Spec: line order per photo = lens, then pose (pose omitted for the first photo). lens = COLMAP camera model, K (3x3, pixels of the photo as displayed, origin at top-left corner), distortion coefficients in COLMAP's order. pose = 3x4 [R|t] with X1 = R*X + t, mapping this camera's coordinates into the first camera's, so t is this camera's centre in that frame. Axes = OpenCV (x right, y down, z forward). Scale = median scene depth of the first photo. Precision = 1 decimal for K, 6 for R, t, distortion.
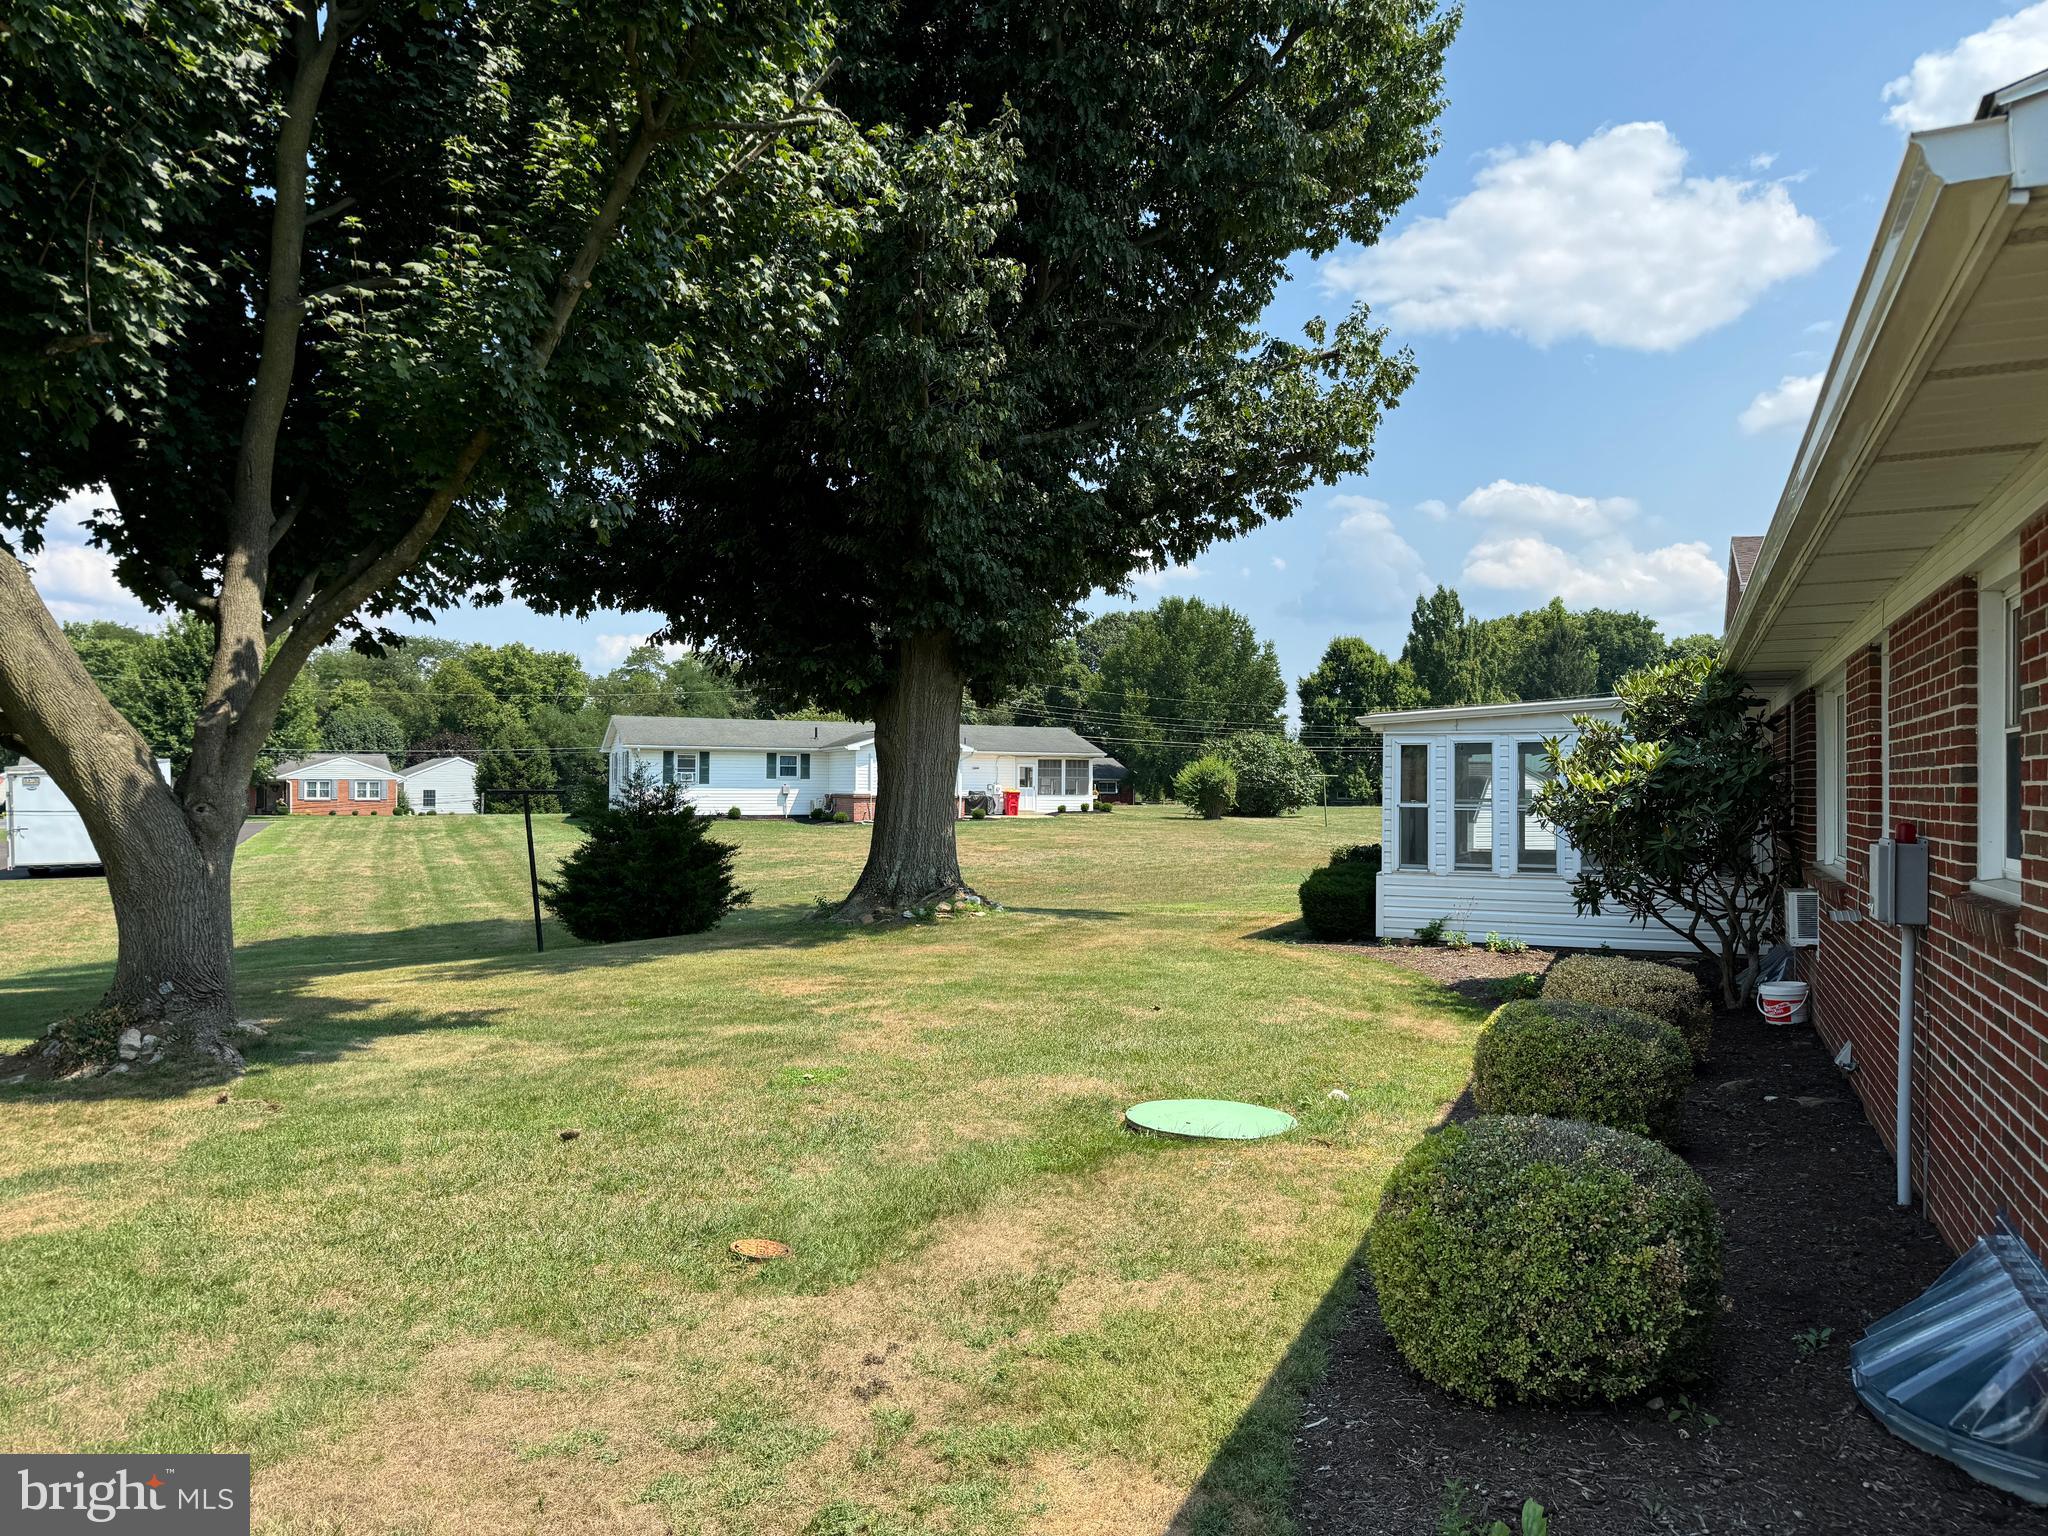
lens RADIAL K [[1422.0, 0, 1033.7], [0, 1422.0, 770.3], [0, 0, 1]] dist [0.113178, -0.141221]
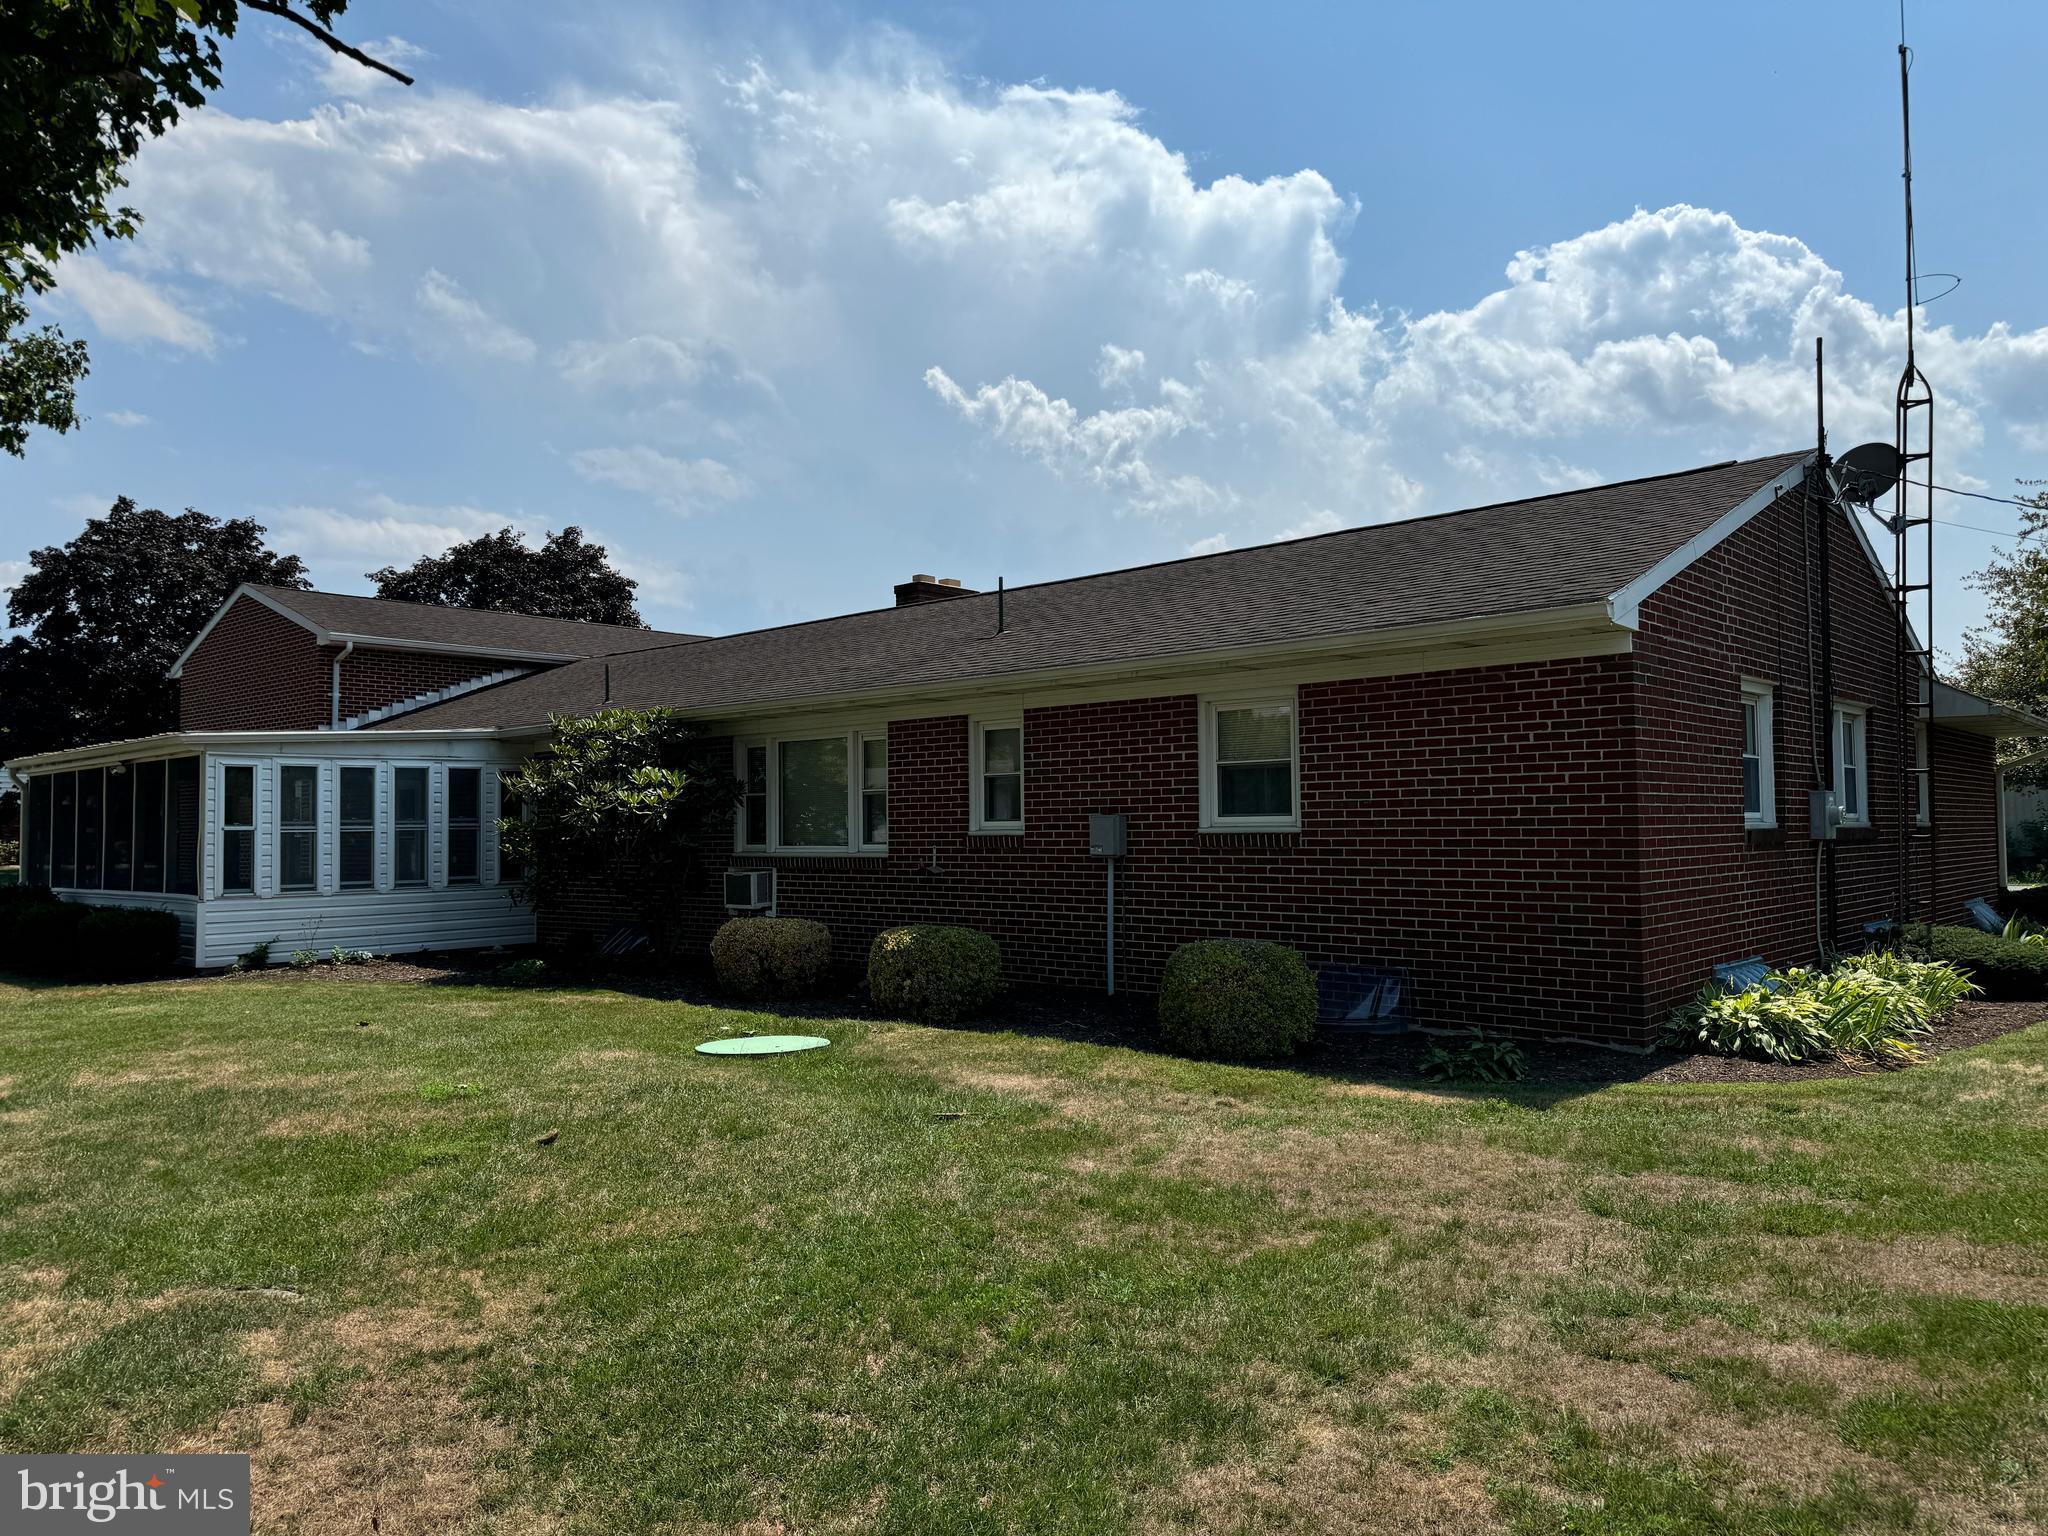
lens RADIAL K [[1402.6, 0, 1024.0], [0, 1402.6, 768.0], [0, 0, 1]] dist [0.135908, -0.208257]
pose [[0.318242, 0.035651, 0.947339, -0.498885], [0.000253, 0.999289, -0.037691, 0.020369], [-0.948010, 0.012234, 0.318006, 0.178992]]
